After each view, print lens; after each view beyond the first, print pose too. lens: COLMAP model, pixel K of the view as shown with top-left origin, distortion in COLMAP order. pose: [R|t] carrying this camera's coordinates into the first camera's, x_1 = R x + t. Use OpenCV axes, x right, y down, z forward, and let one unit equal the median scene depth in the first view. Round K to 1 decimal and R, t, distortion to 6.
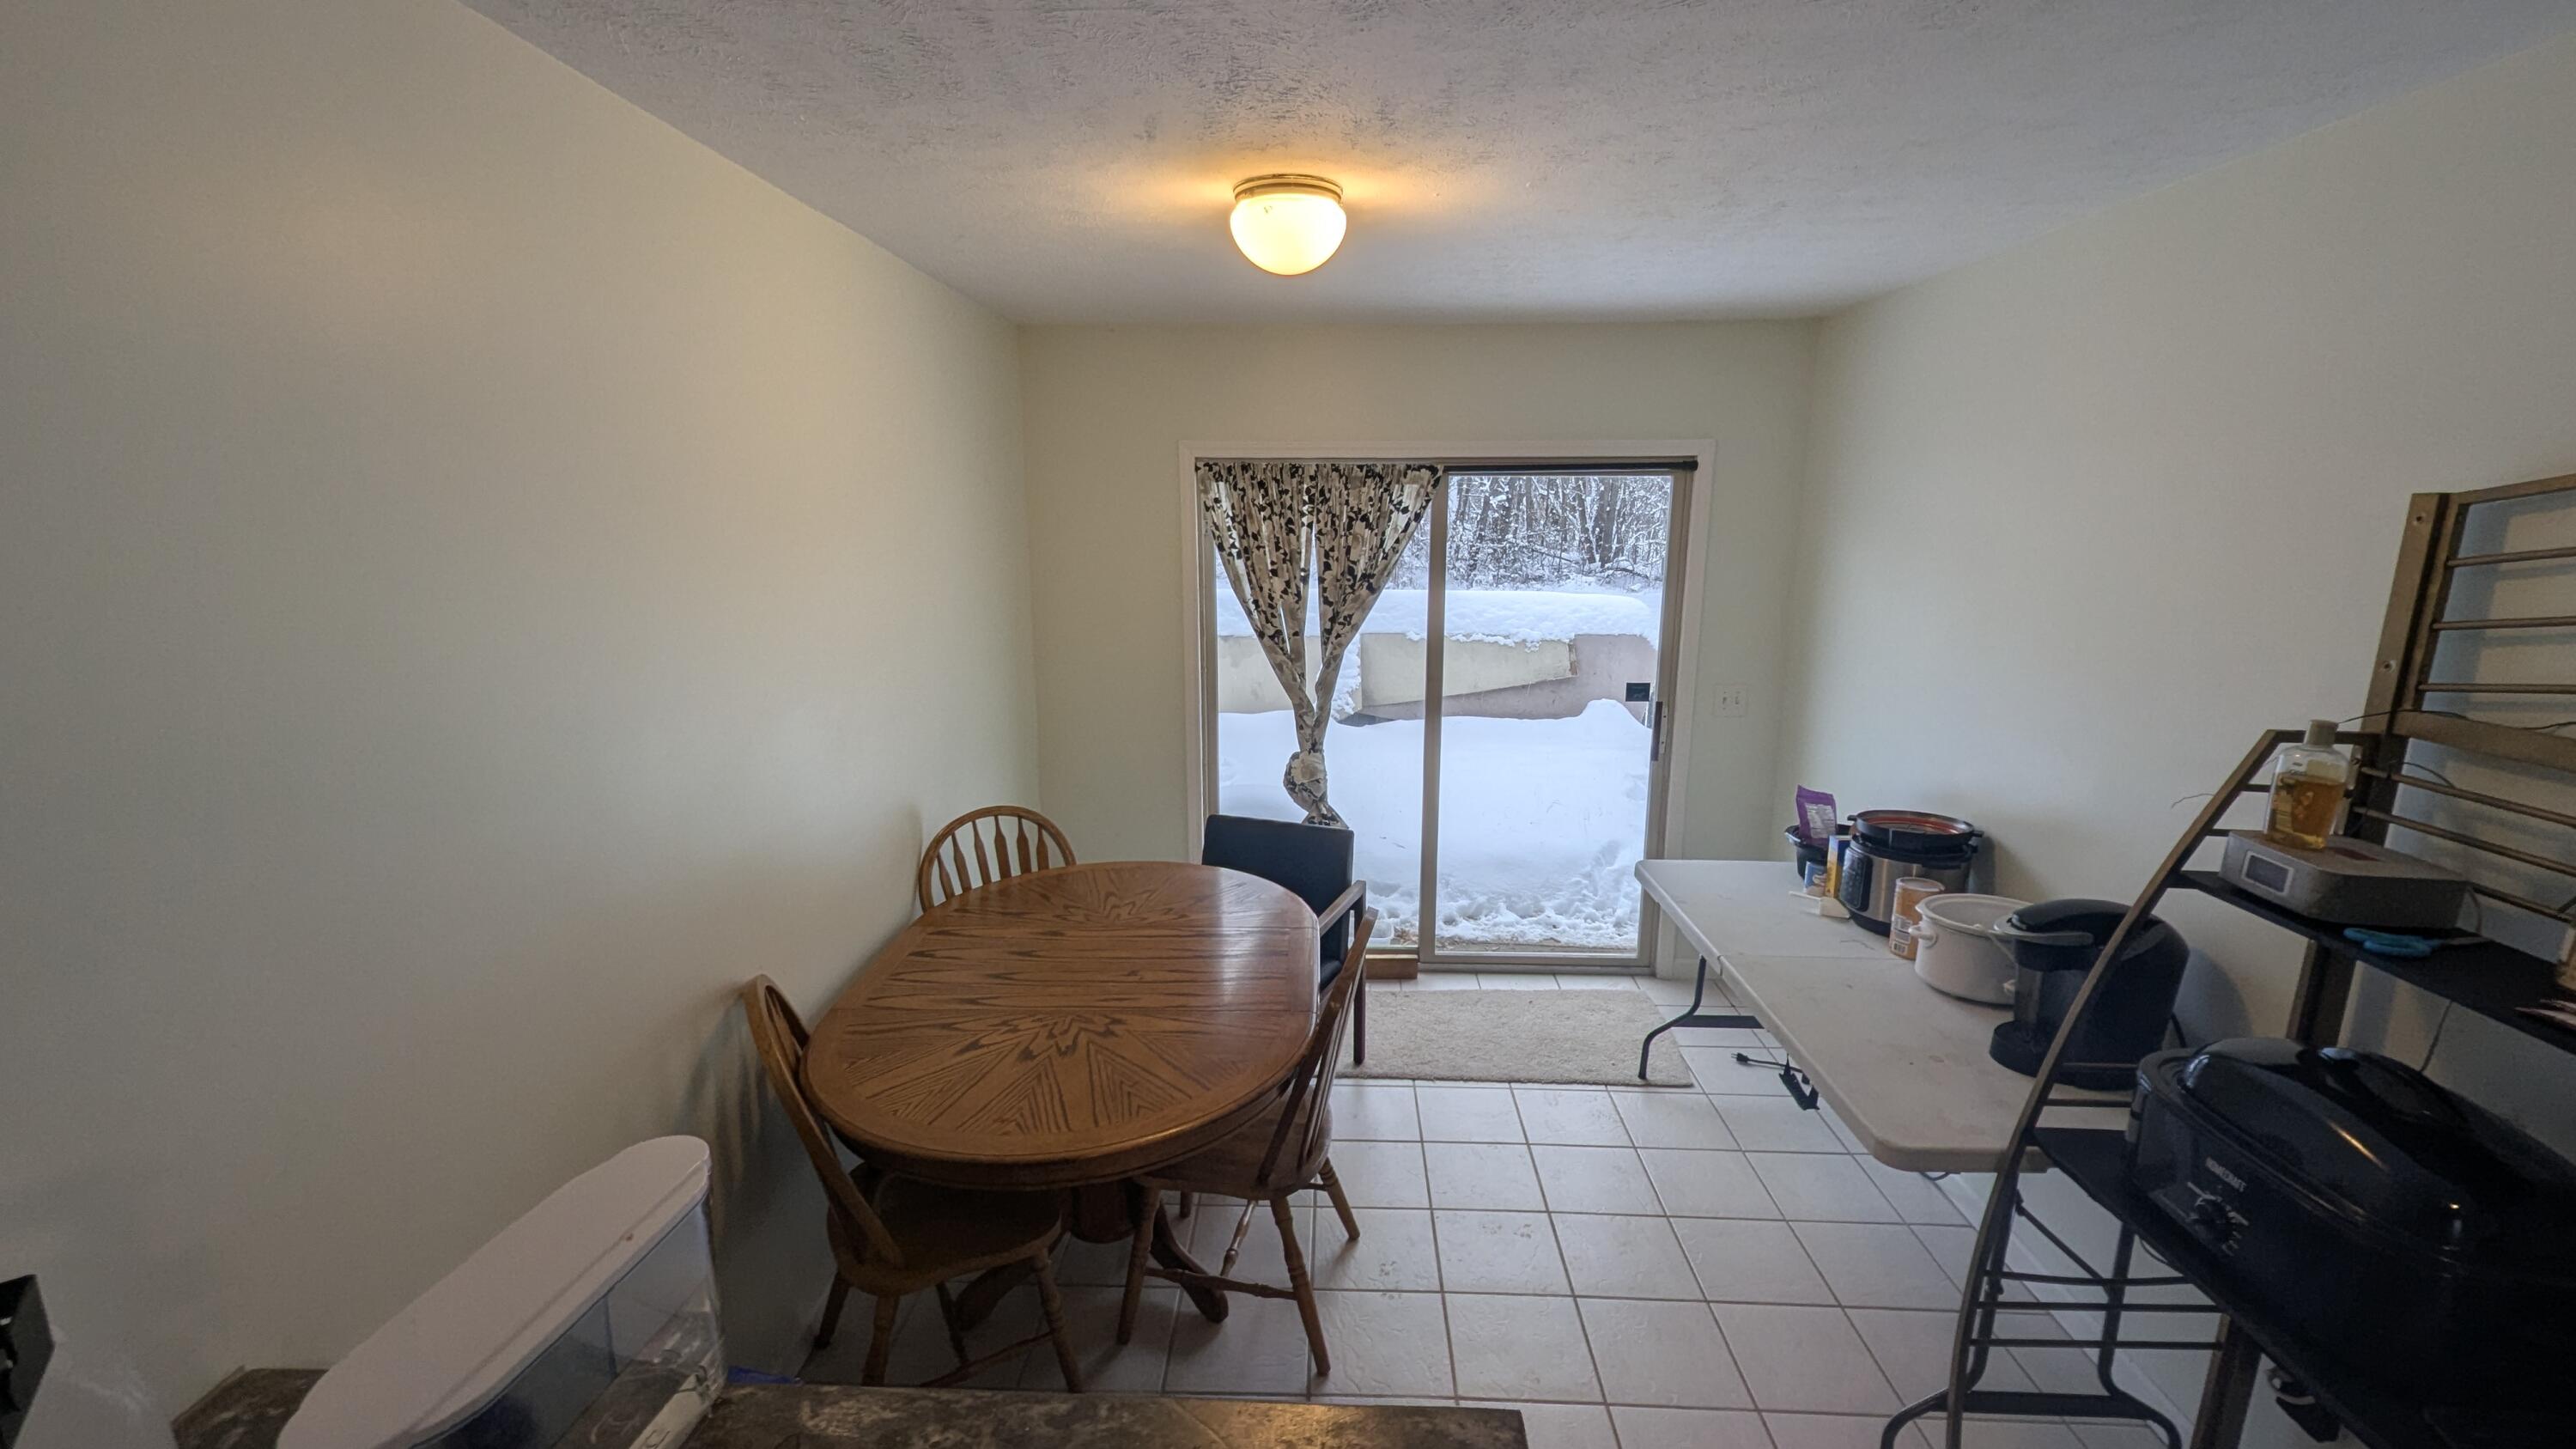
lens RADIAL K [[1057.4, 0, 1293.2], [0, 1057.4, 738.8], [0, 0, 1]] dist [0.014604, 0.000322]
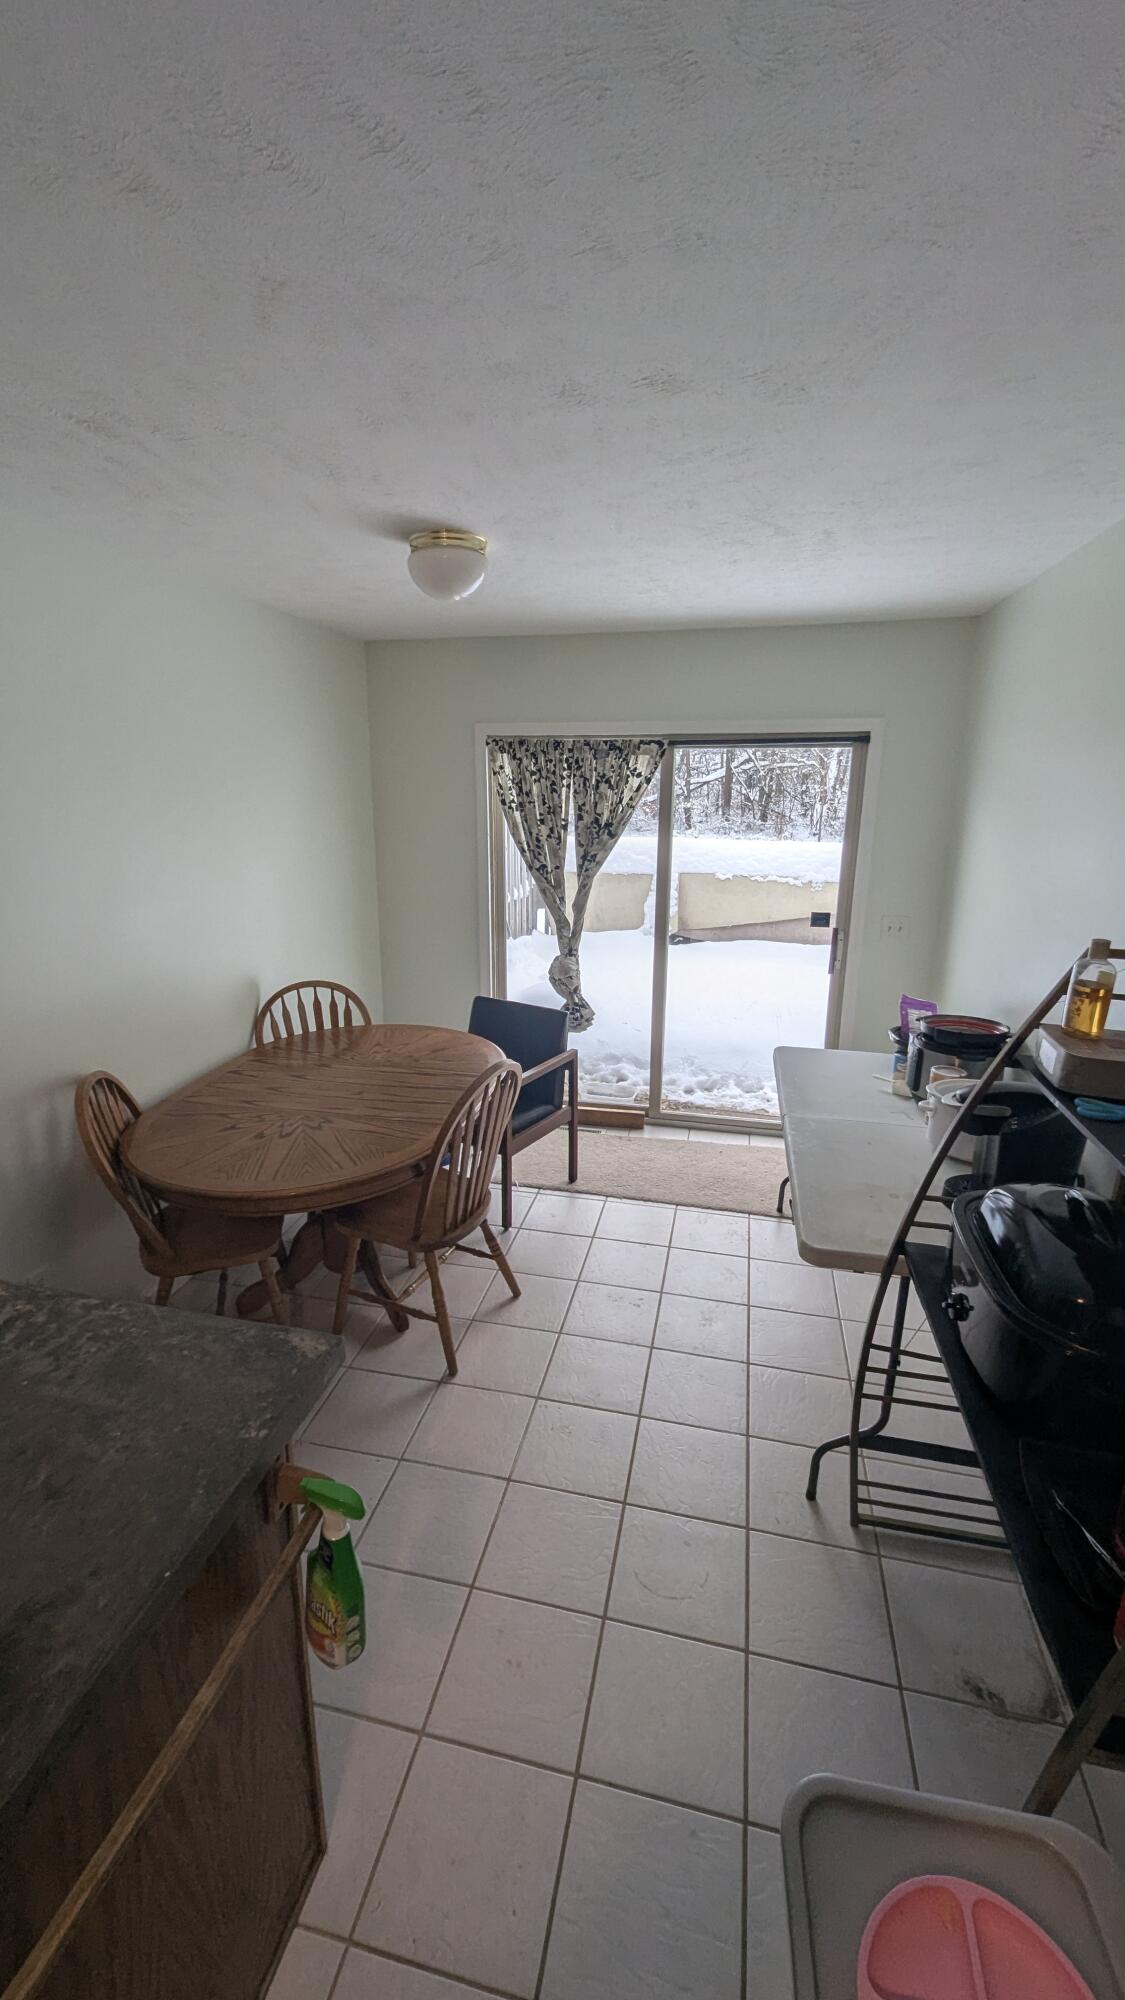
lens RADIAL K [[820.8, 0, 557.1], [0, 820.8, 995.5], [0, 0, 1]] dist [0.014604, 0.000322]
pose [[0.981696, 0.051563, -0.183339, 0.226171], [-0.043123, 0.997831, 0.049731, 0.012959], [0.185506, -0.040914, 0.981791, -0.039689]]
